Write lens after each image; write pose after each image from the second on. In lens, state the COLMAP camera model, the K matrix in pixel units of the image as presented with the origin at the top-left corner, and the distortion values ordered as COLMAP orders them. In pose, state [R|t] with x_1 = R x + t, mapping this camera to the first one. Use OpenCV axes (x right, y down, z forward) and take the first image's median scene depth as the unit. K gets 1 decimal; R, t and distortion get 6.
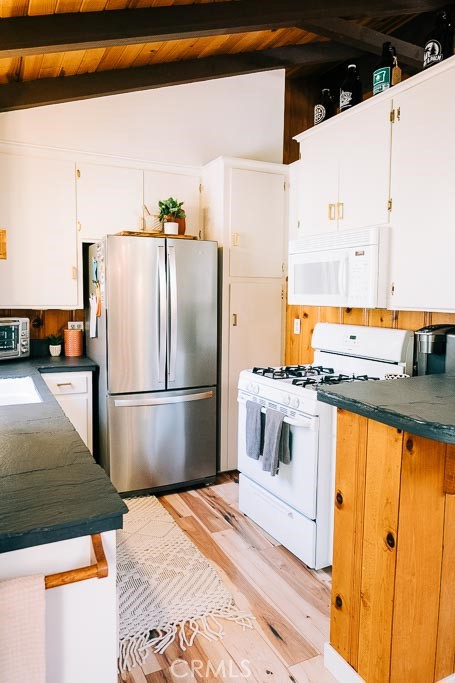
lens RADIAL K [[479.5, 0, 226.0], [0, 479.5, 339.8], [0, 0, 1]] dist [-0.011362, 0.007057]
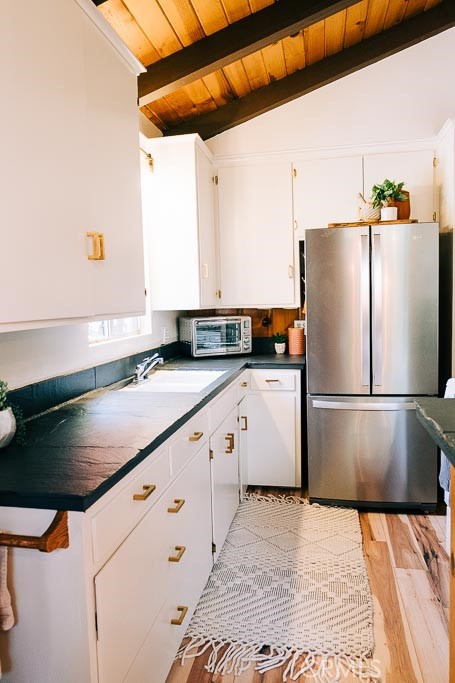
lens RADIAL K [[479.5, 0, 226.0], [0, 479.5, 339.8], [0, 0, 1]] dist [-0.011362, 0.007057]
pose [[0.788873, 0.017096, -0.614319, 0.206712], [-0.021727, 0.999764, -0.000078, 0.007395], [0.614172, 0.013409, 0.789058, 0.123097]]
